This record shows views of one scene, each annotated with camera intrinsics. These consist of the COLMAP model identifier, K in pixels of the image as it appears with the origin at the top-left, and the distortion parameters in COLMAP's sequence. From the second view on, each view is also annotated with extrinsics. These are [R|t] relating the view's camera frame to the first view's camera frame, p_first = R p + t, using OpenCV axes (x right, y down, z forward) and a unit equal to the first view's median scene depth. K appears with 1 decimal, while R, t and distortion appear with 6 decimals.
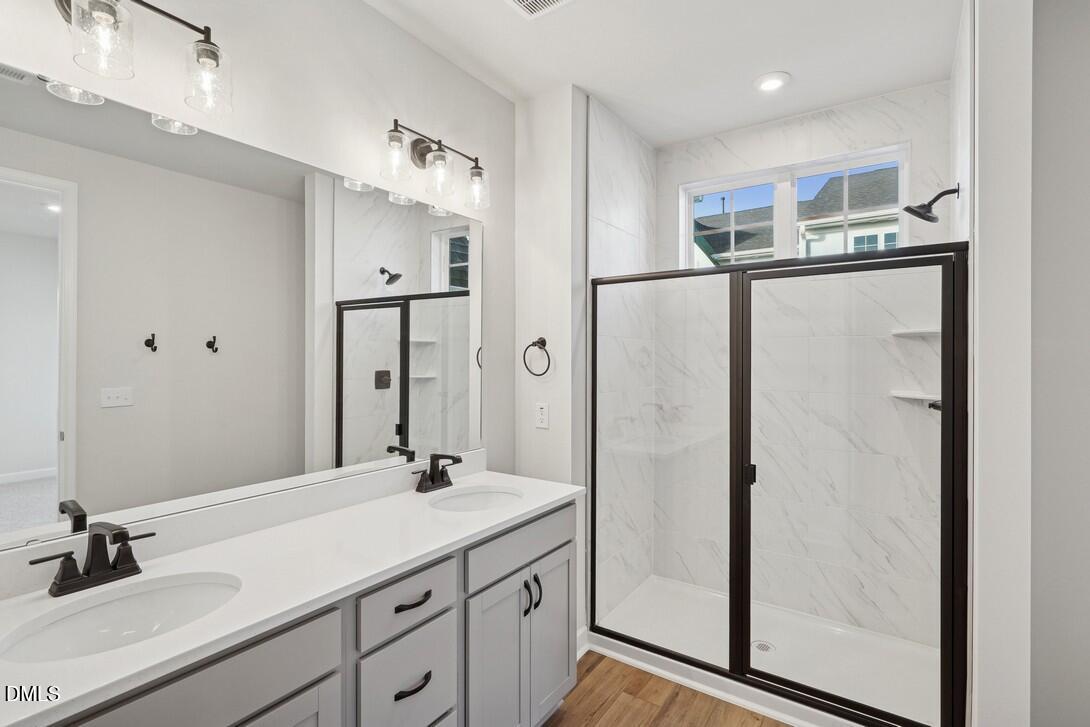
lens RADIAL K [[521.1, 0, 544.4], [0, 521.1, 356.2], [0, 0, 1]] dist [0.001277, -0.000080]
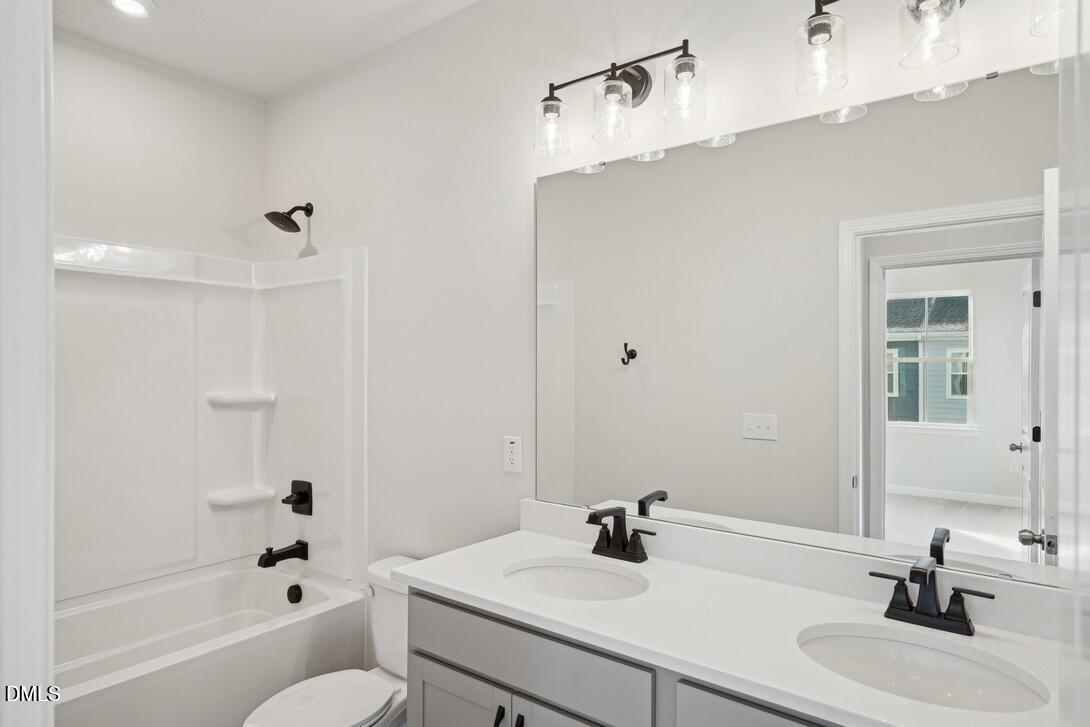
lens RADIAL K [[621.9, 0, 545.0], [0, 621.9, 363.5], [0, 0, 1]] dist [0.000381, 0.000596]
pose [[-0.053086, -0.019026, -0.998409, 0.542885], [-0.003582, 0.999816, -0.018862, 0.009550], [0.998584, 0.002575, -0.053144, 0.796594]]
